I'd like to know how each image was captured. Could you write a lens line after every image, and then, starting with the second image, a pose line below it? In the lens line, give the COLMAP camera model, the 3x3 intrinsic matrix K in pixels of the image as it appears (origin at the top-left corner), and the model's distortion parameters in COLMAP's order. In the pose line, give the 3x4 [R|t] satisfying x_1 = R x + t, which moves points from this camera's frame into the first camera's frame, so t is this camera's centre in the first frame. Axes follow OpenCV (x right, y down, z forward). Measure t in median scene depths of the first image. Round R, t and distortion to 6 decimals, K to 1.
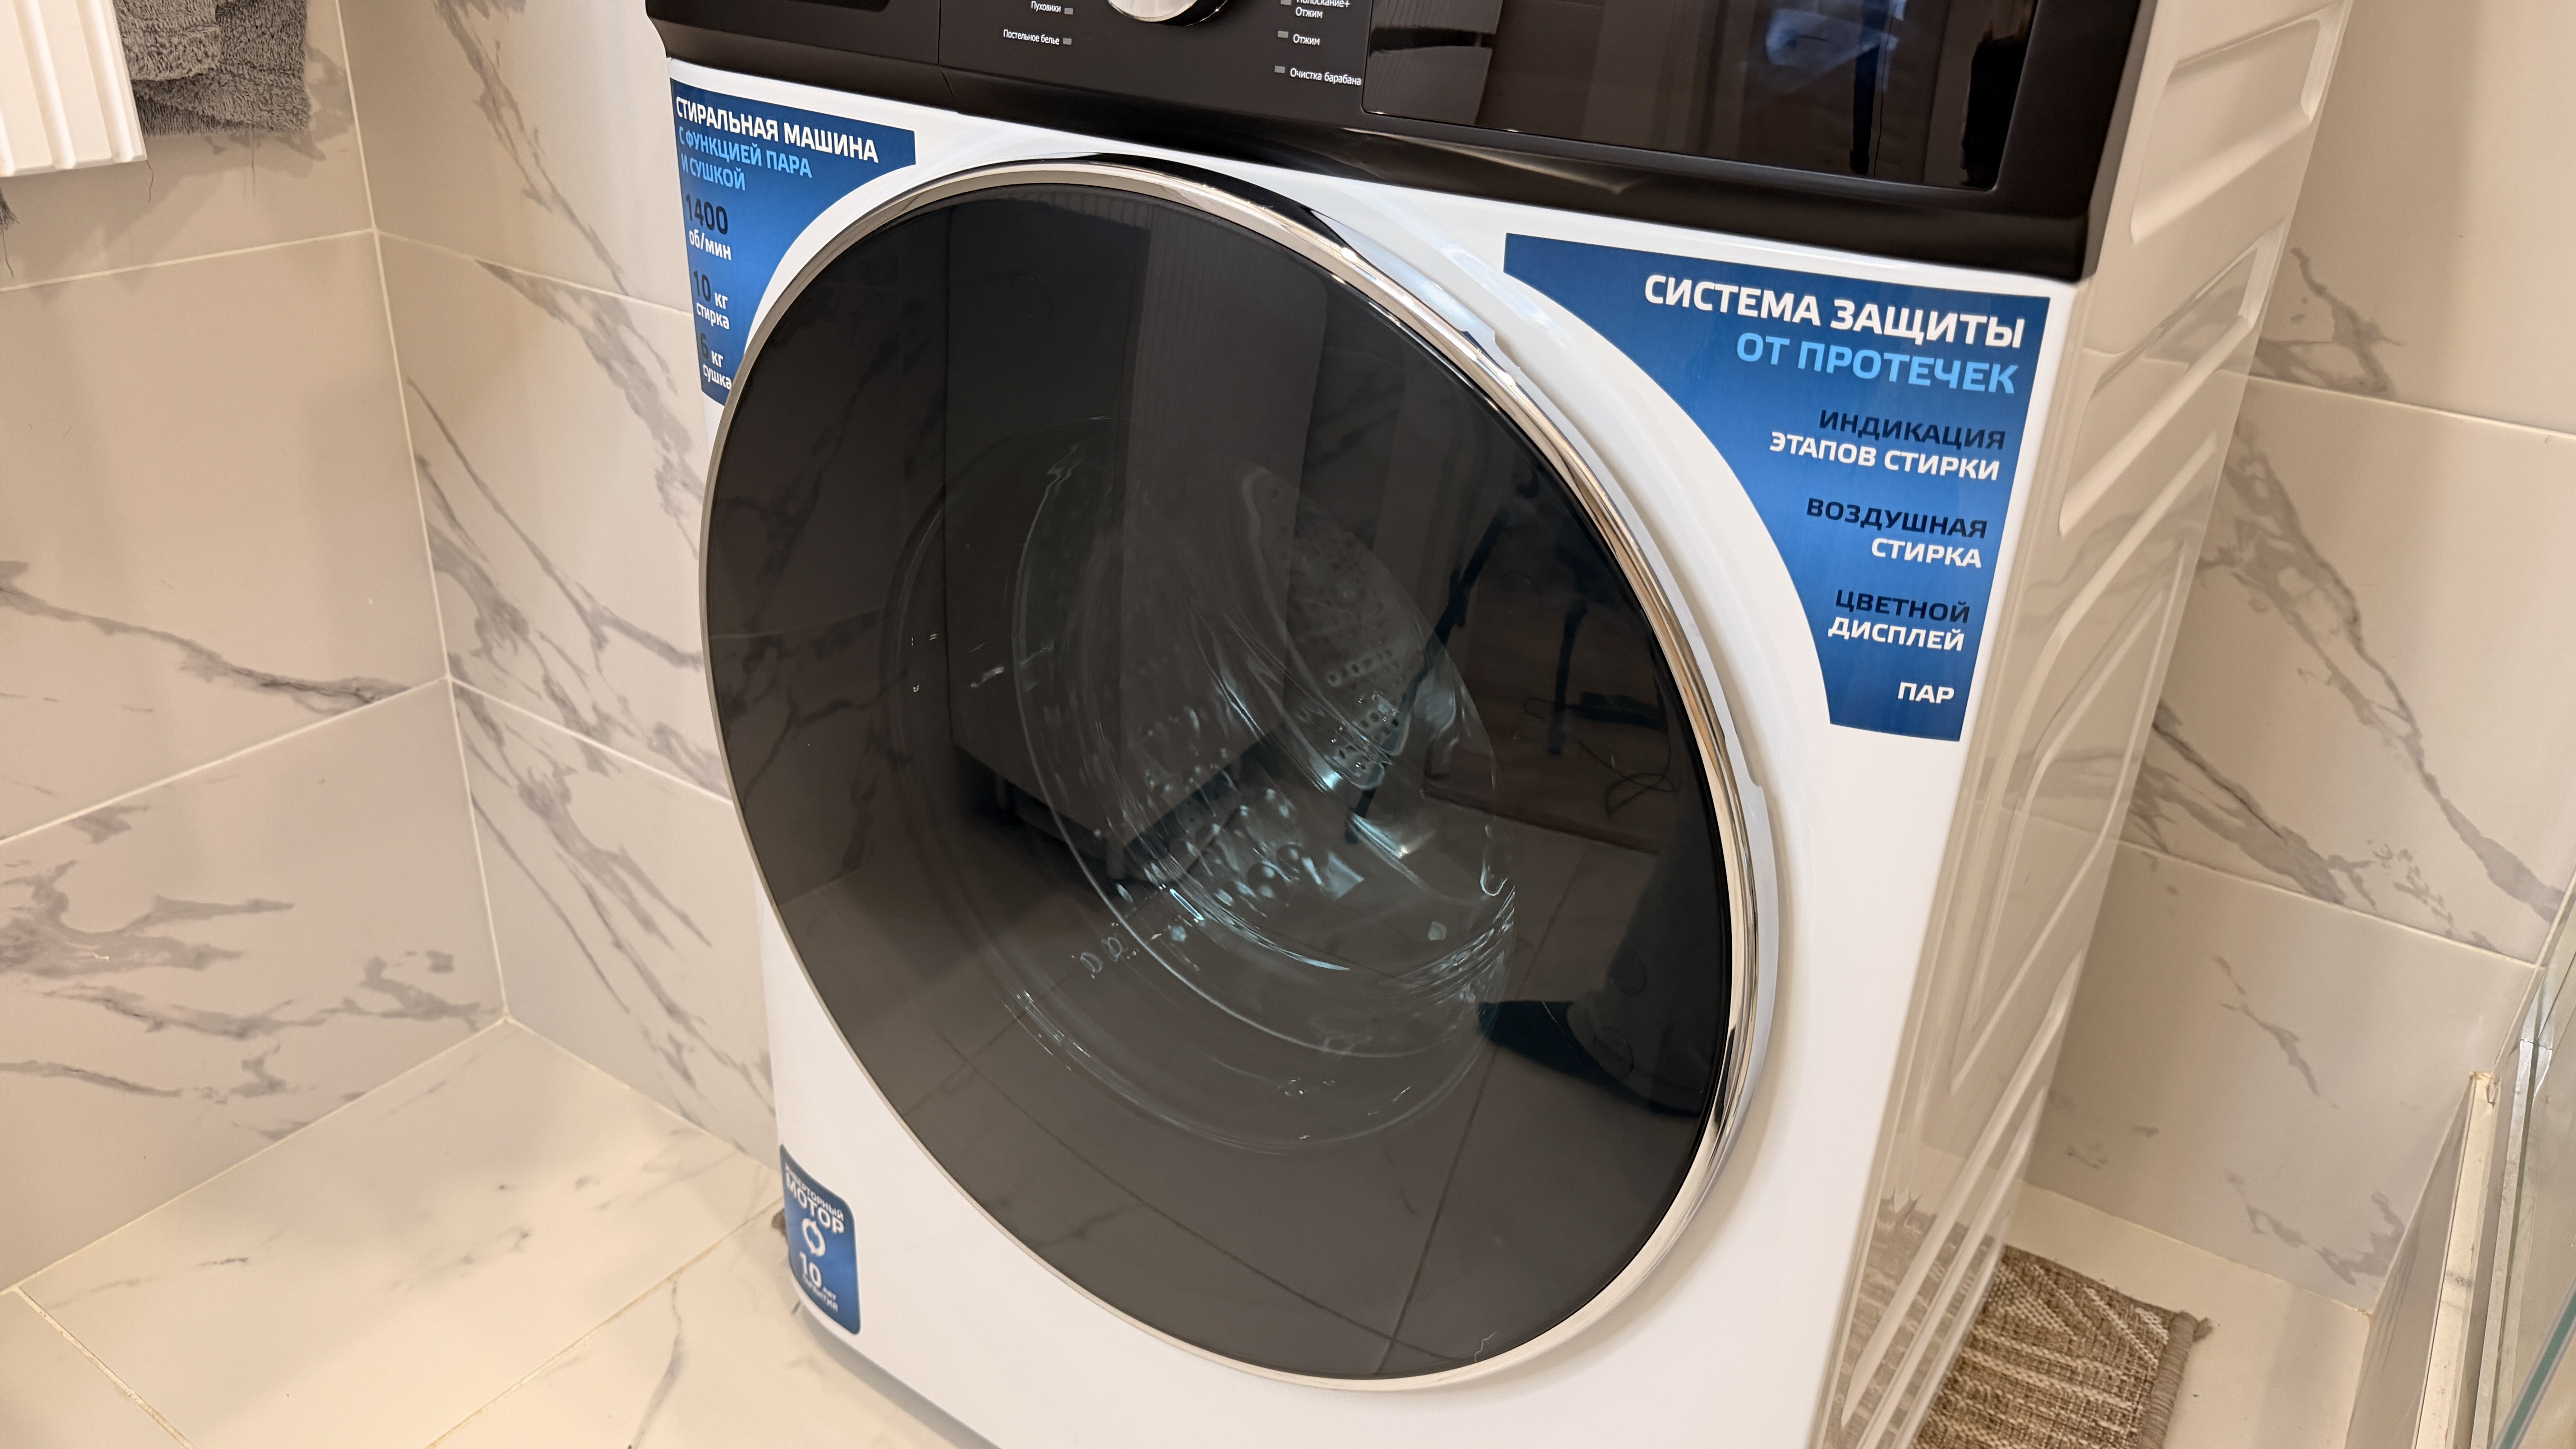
lens RADIAL K [[1815.5, 0, 1293.8], [0, 1815.5, 712.4], [0, 0, 1]] dist [0.074045, -0.139053]
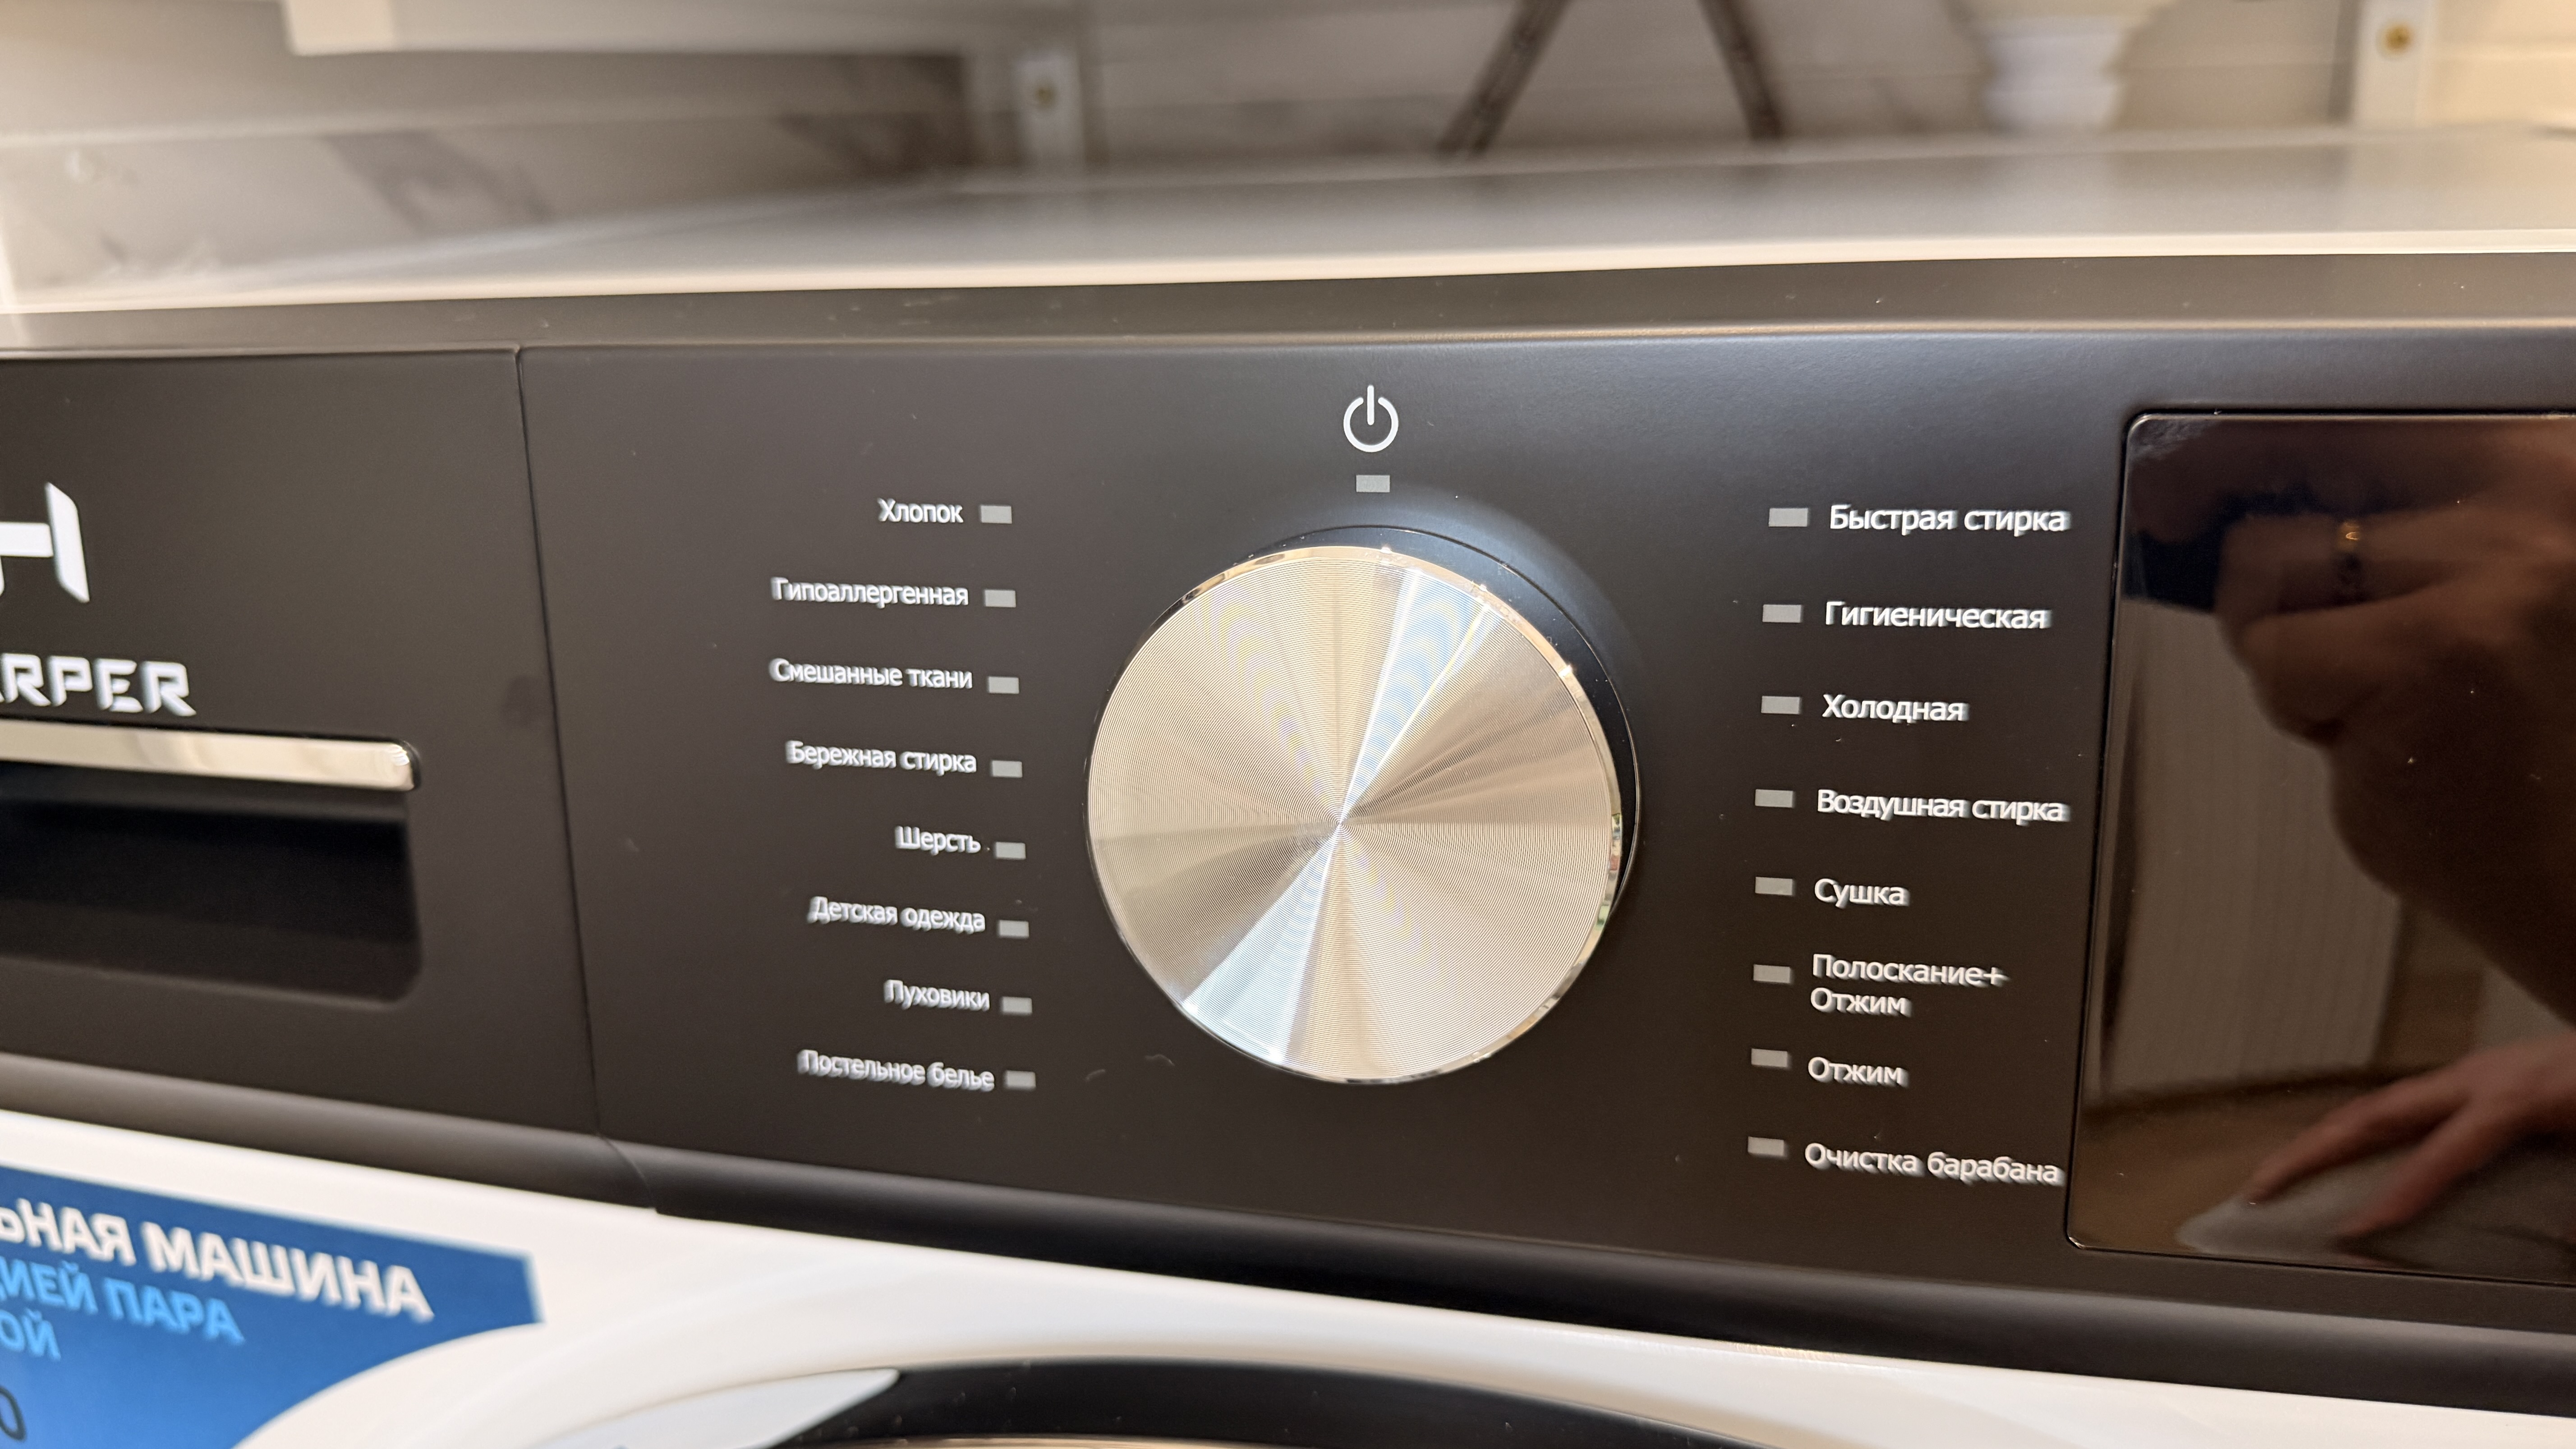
lens RADIAL K [[1859.0, 0, 1269.5], [0, 1859.0, 657.8], [0, 0, 1]] dist [0.005110, -0.039035]
pose [[0.939676, -0.186662, 0.286646, -0.180889], [0.228653, 0.966022, -0.120497, -0.426179], [-0.254414, 0.178771, 0.950428, 0.686216]]
